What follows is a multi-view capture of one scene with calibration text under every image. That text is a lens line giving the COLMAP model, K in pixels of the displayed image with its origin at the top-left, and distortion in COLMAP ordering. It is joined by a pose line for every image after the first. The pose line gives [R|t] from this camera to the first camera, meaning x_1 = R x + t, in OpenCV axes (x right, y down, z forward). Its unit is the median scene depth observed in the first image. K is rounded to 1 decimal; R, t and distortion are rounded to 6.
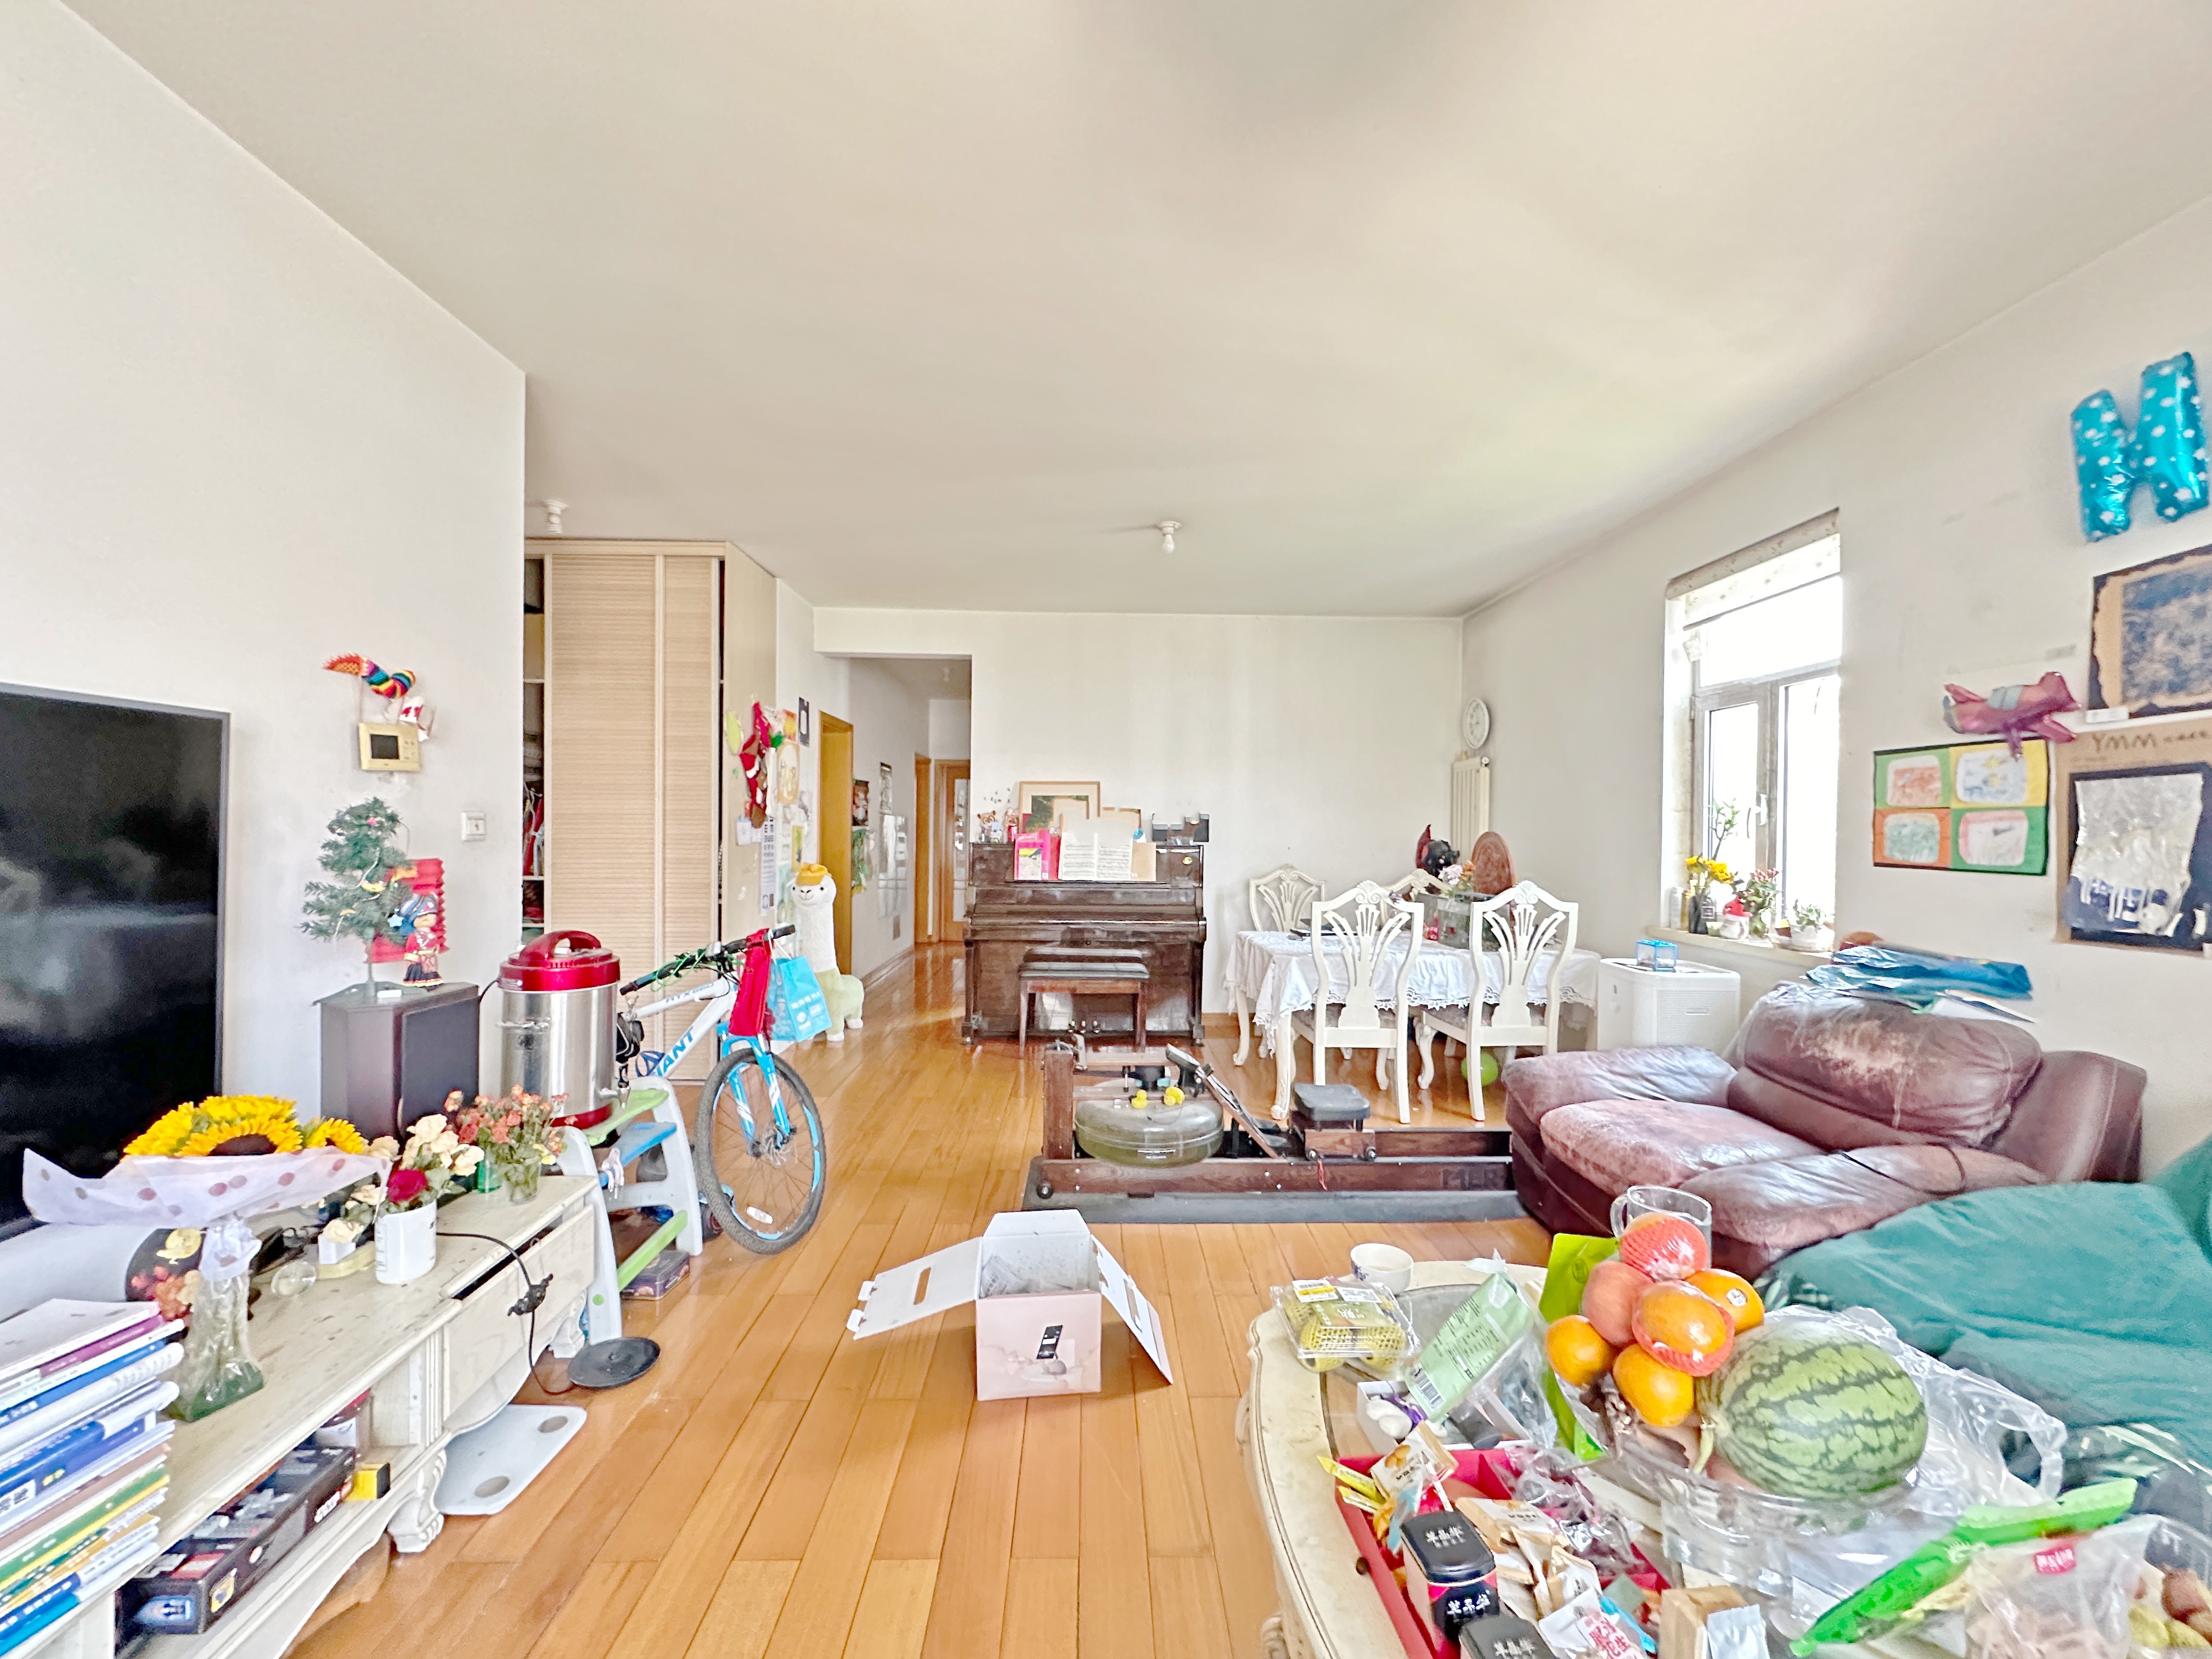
lens RADIAL K [[878.9, 0, 1106.2], [0, 878.9, 832.7], [0, 0, 1]] dist [0.001921, 0.000334]
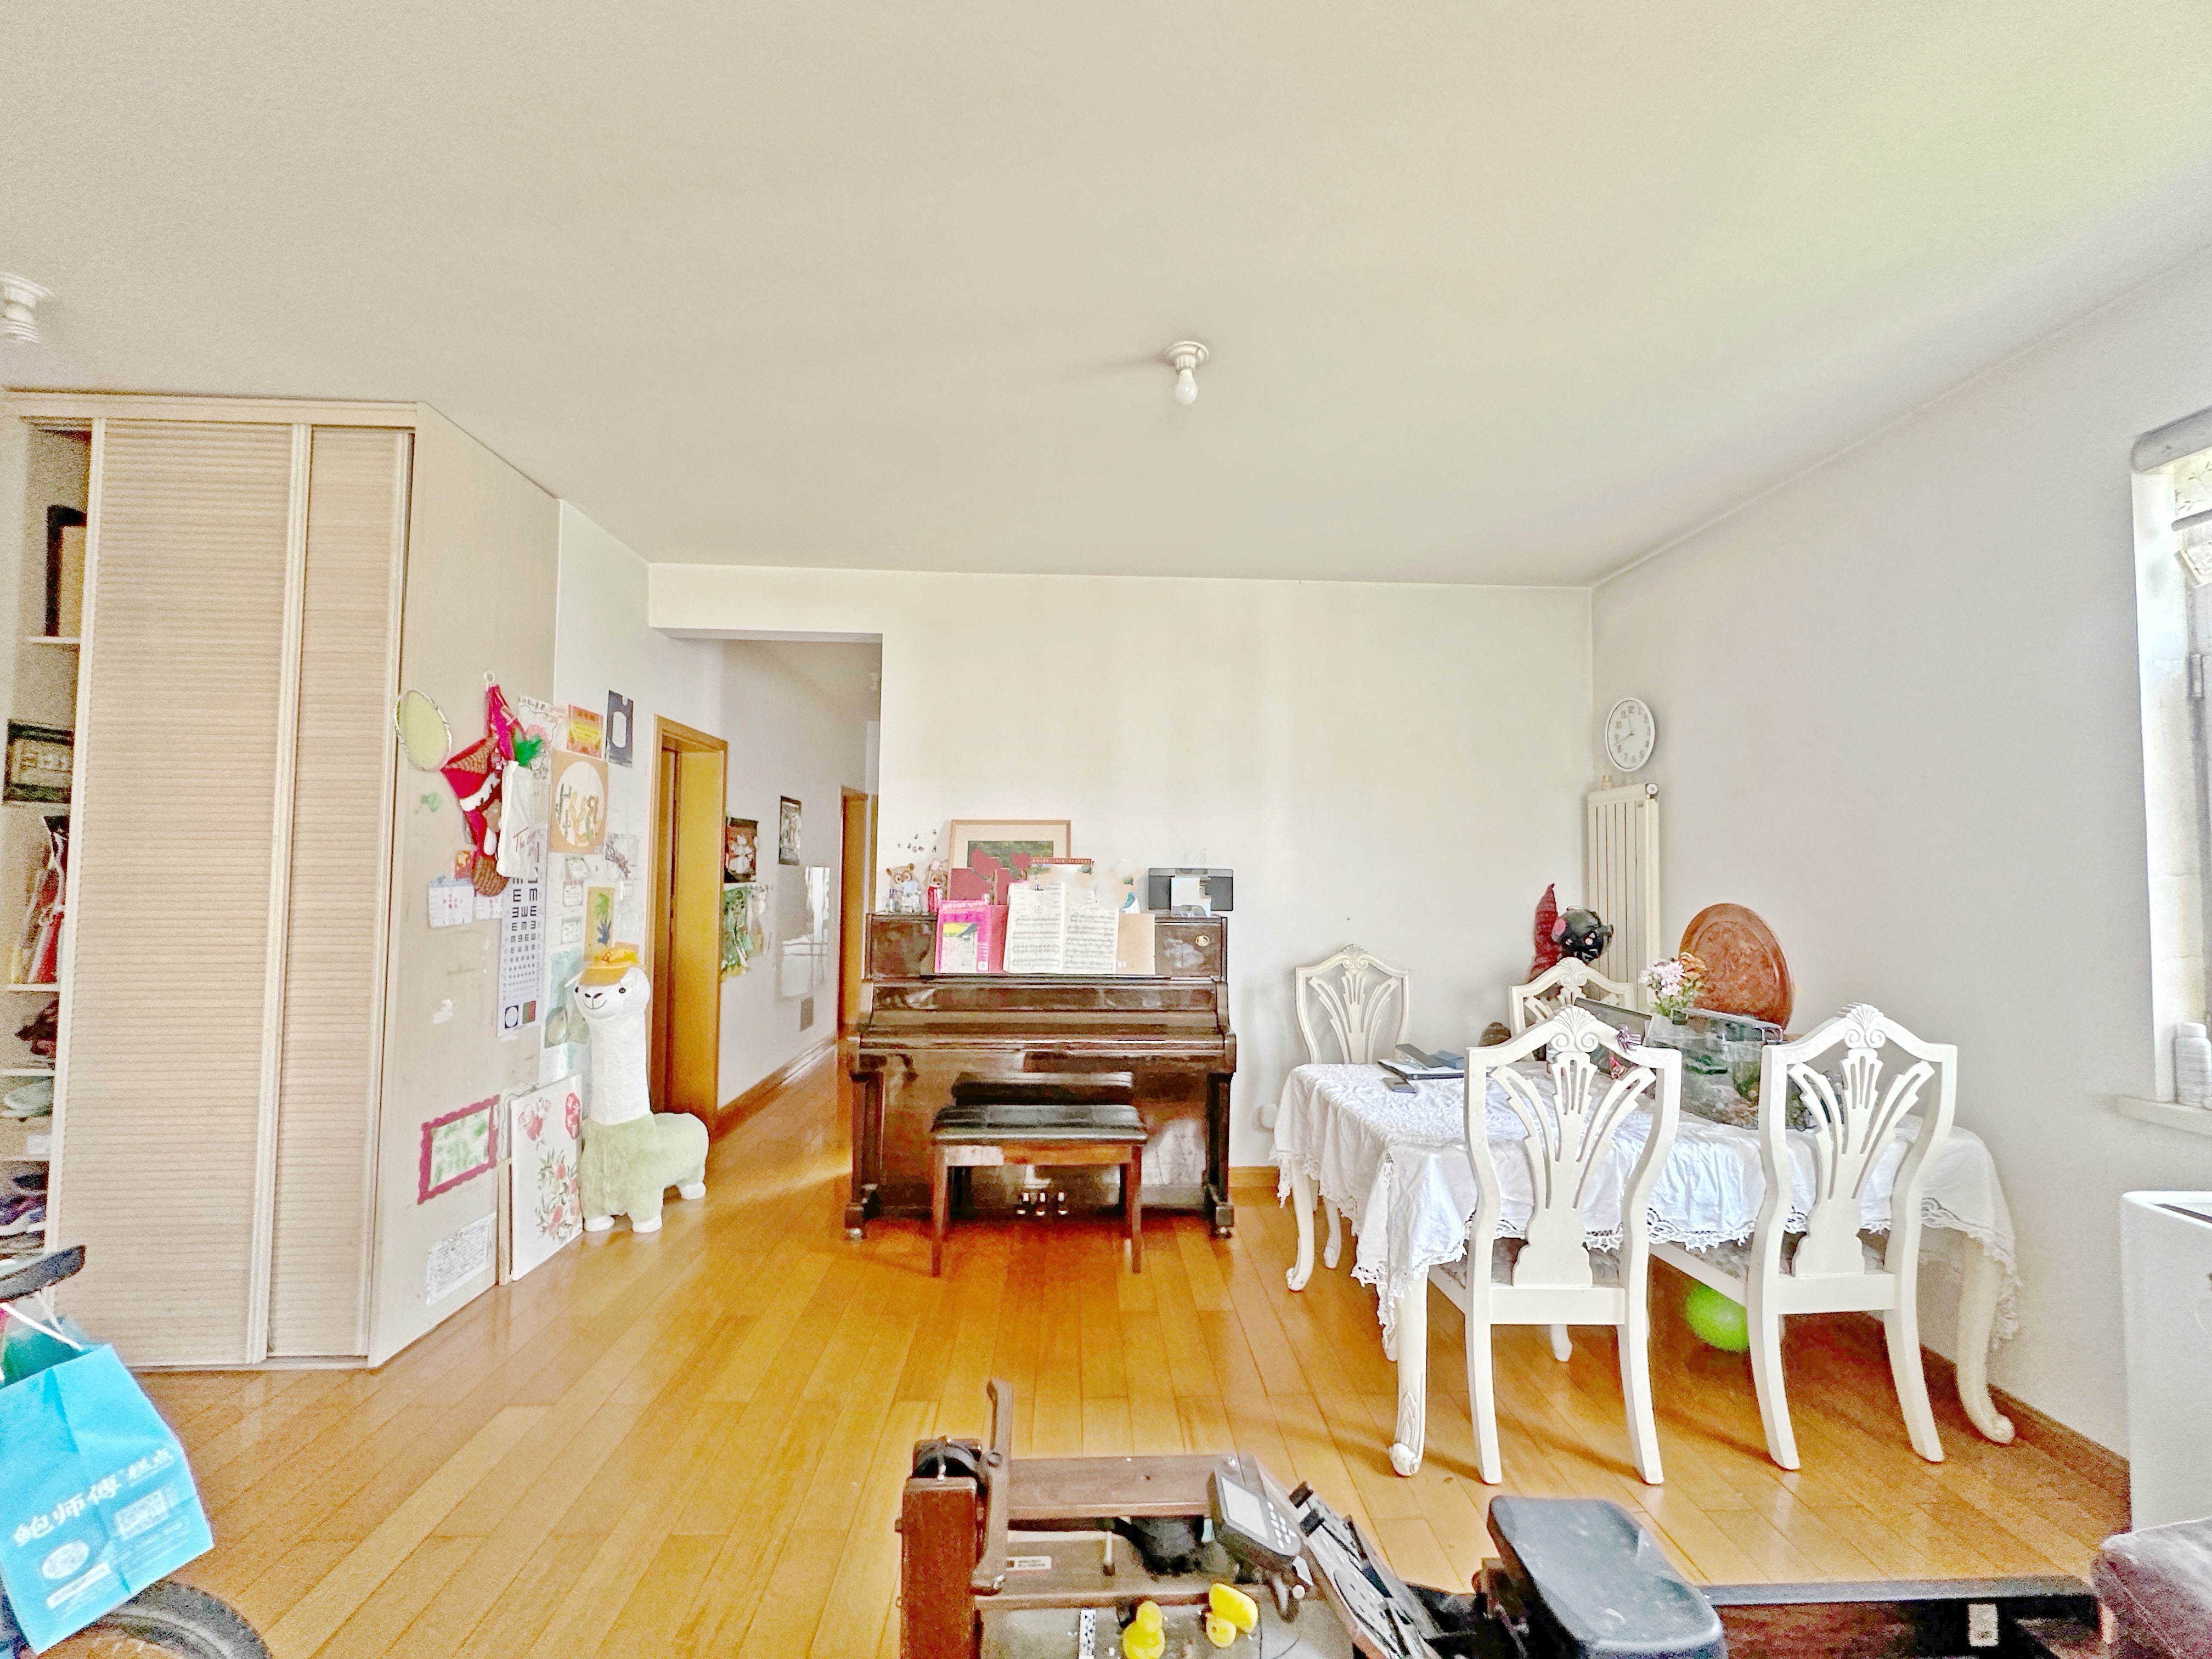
lens RADIAL K [[878.9, 0, 1105.8], [0, 878.9, 835.0], [0, 0, 1]] dist [0.001921, 0.000334]
pose [[0.999809, 0.001134, 0.019499, 0.007787], [-0.000224, 0.998913, -0.046618, -0.016953], [-0.019531, 0.046605, 0.998722, 0.358450]]
